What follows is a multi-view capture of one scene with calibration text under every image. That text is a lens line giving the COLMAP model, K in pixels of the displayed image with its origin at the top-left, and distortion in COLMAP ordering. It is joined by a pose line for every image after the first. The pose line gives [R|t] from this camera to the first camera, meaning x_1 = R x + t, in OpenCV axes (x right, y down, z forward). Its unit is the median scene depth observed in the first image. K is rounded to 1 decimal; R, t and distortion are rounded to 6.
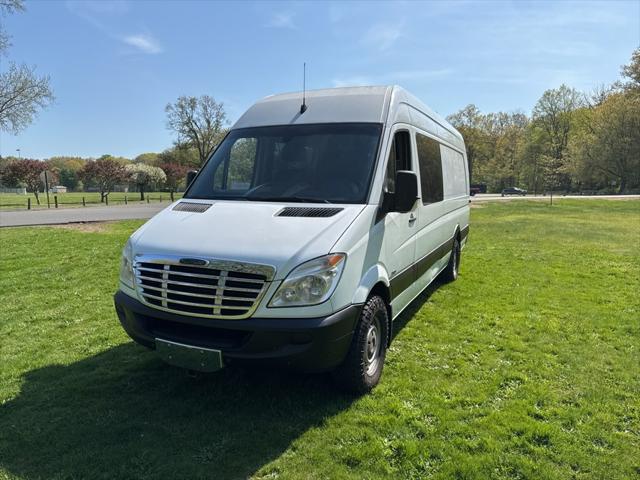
lens RADIAL K [[454.0, 0, 322.0], [0, 454.0, 238.0], [0, 0, 1]] dist [0.048122, -0.054711]
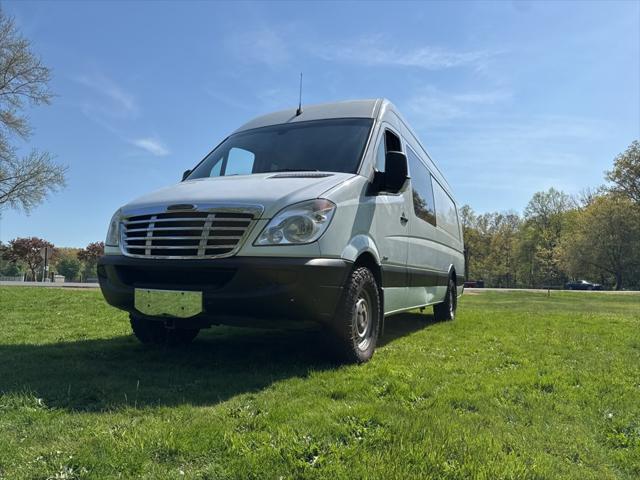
lens RADIAL K [[451.3, 0, 321.4], [0, 451.3, 238.3], [0, 0, 1]] dist [0.101733, -0.163141]
pose [[0.999765, 0.021700, -0.000040, 0.015446], [-0.021197, 0.976185, -0.215901, 0.203184], [-0.004646, 0.215851, 0.976415, 0.027837]]
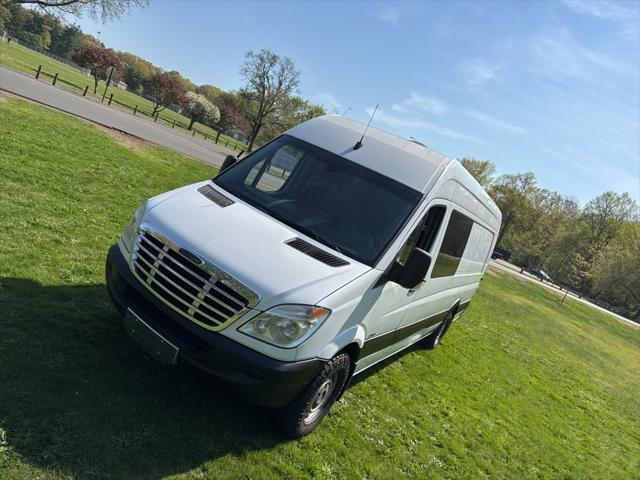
lens RADIAL K [[454.0, 0, 322.0], [0, 454.0, 238.0], [0, 0, 1]] dist [0.048122, -0.054711]
pose [[0.912192, 0.408869, -0.027065, -0.002695], [-0.408246, 0.912508, 0.025767, -0.081501], [0.035232, -0.012455, 0.999302, -0.002865]]
